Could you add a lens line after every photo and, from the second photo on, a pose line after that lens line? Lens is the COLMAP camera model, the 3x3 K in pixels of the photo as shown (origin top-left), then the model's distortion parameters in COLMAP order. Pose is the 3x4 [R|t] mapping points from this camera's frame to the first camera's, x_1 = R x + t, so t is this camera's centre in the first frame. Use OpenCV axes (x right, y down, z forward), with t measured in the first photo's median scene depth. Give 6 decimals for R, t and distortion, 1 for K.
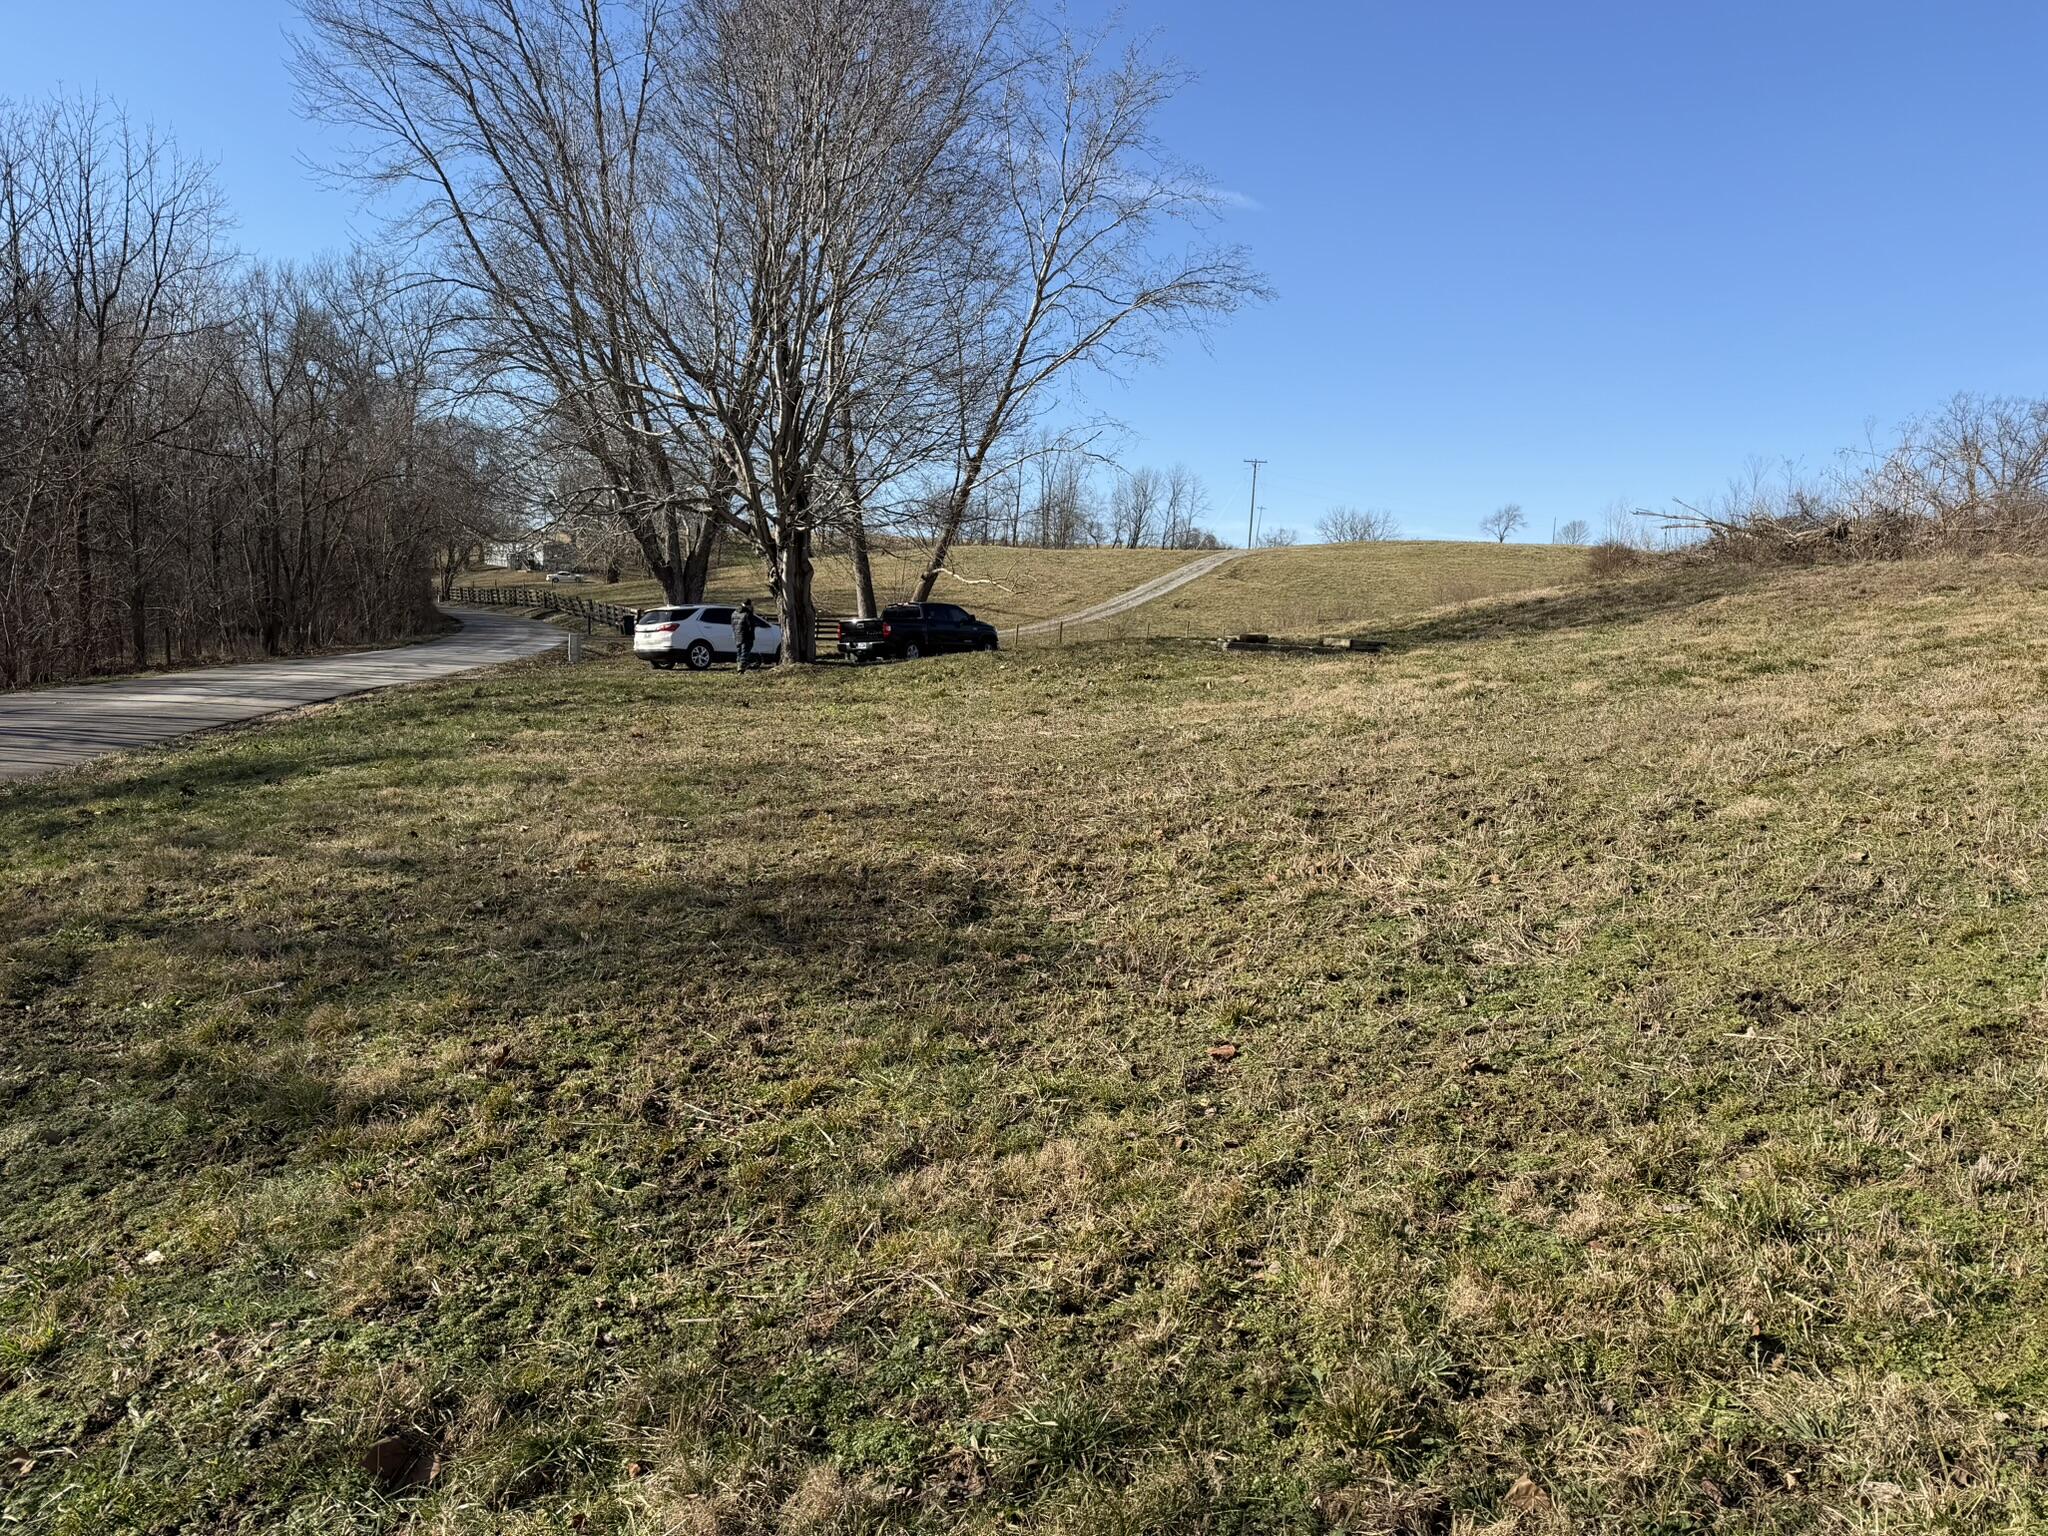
lens RADIAL K [[1445.2, 0, 1021.4], [0, 1445.2, 779.9], [0, 0, 1]] dist [0.130940, -0.156922]
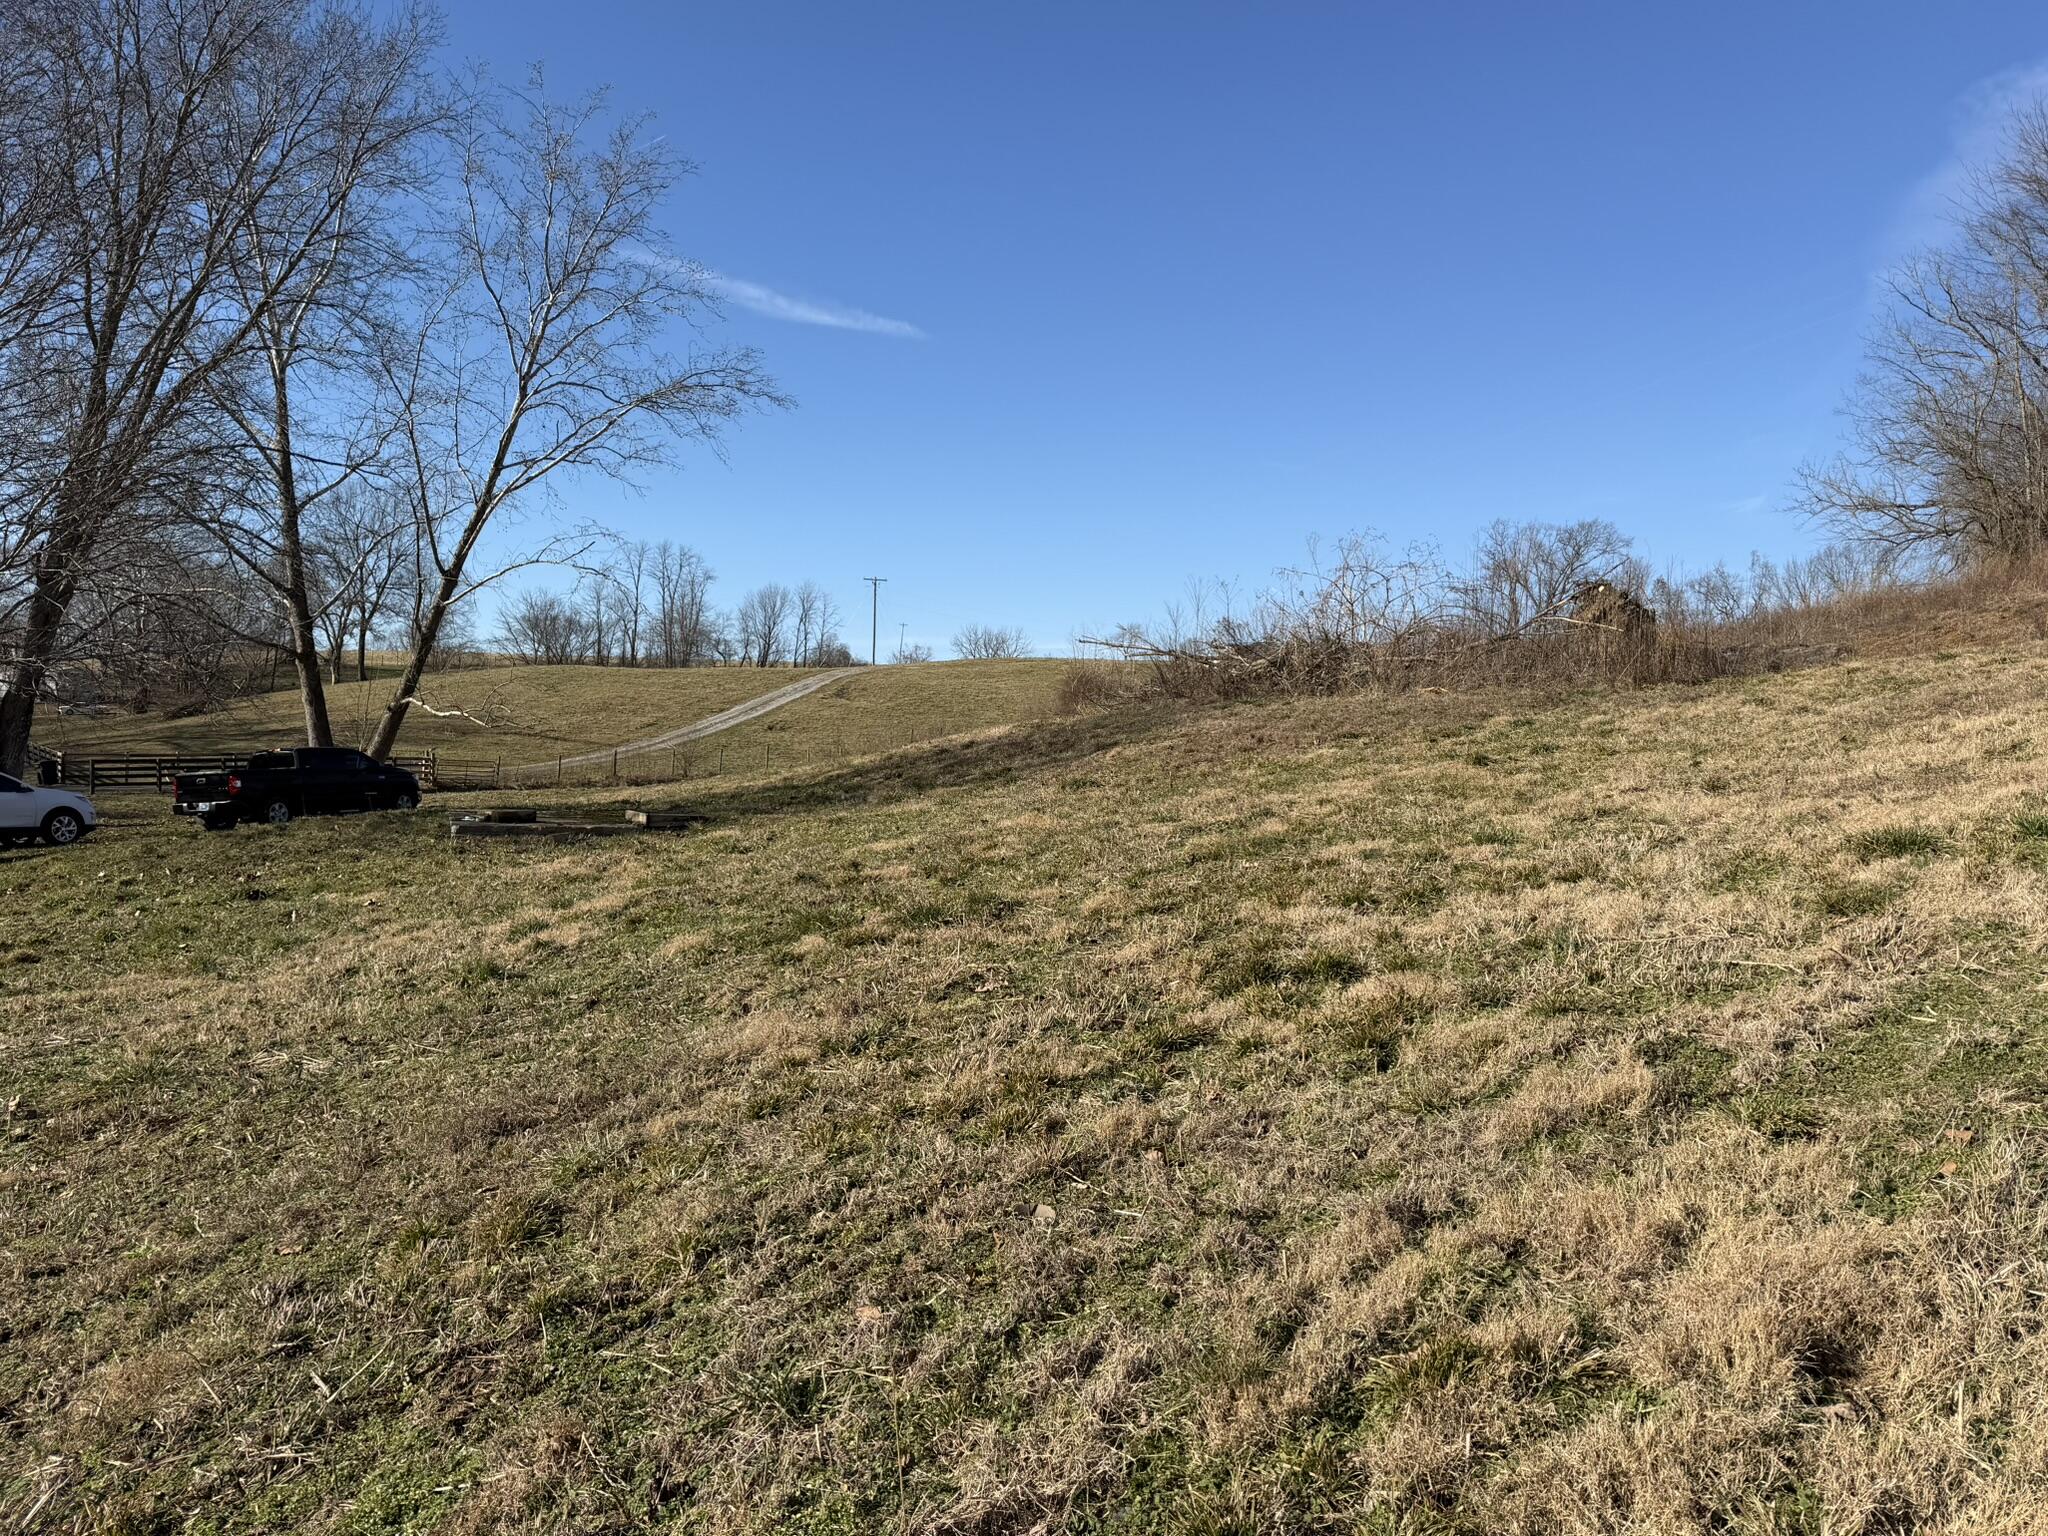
lens RADIAL K [[1462.6, 0, 1028.0], [0, 1462.6, 721.7], [0, 0, 1]] dist [0.140685, -0.168156]
pose [[0.972615, -0.023579, 0.231224, 0.540016], [0.050548, 0.992487, -0.111416, -0.112783], [-0.226859, 0.120053, 0.966500, 0.524473]]
